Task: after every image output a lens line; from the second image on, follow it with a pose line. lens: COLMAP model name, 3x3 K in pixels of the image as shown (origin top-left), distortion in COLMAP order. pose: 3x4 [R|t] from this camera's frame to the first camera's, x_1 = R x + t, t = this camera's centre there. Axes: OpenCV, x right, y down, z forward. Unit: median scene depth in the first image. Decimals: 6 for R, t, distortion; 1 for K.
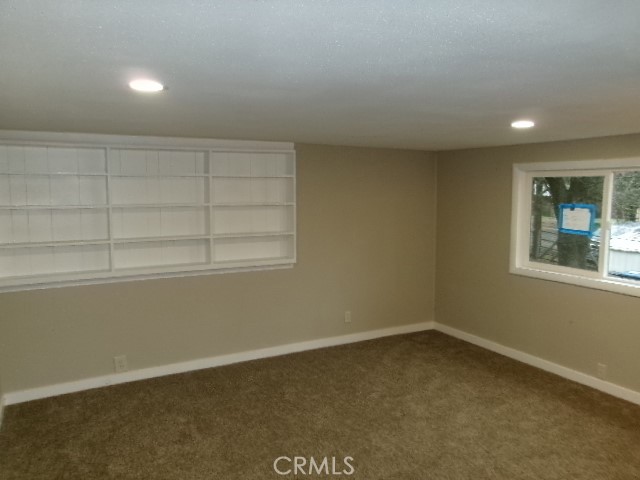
lens RADIAL K [[503.3, 0, 323.9], [0, 503.3, 240.1], [0, 0, 1]] dist [0.002977, 0.008617]
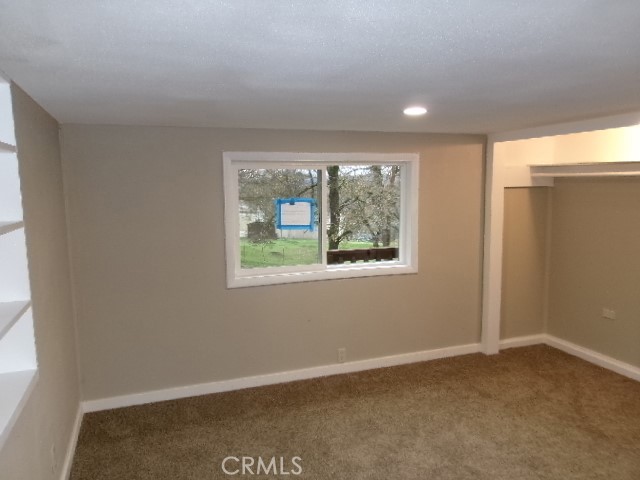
lens RADIAL K [[503.3, 0, 323.9], [0, 503.3, 240.1], [0, 0, 1]] dist [0.002977, 0.008617]
pose [[0.142002, -0.115116, 0.983150, -0.432227], [0.114101, 0.988498, 0.099262, -0.080776], [-0.983268, 0.098083, 0.153504, 0.800735]]
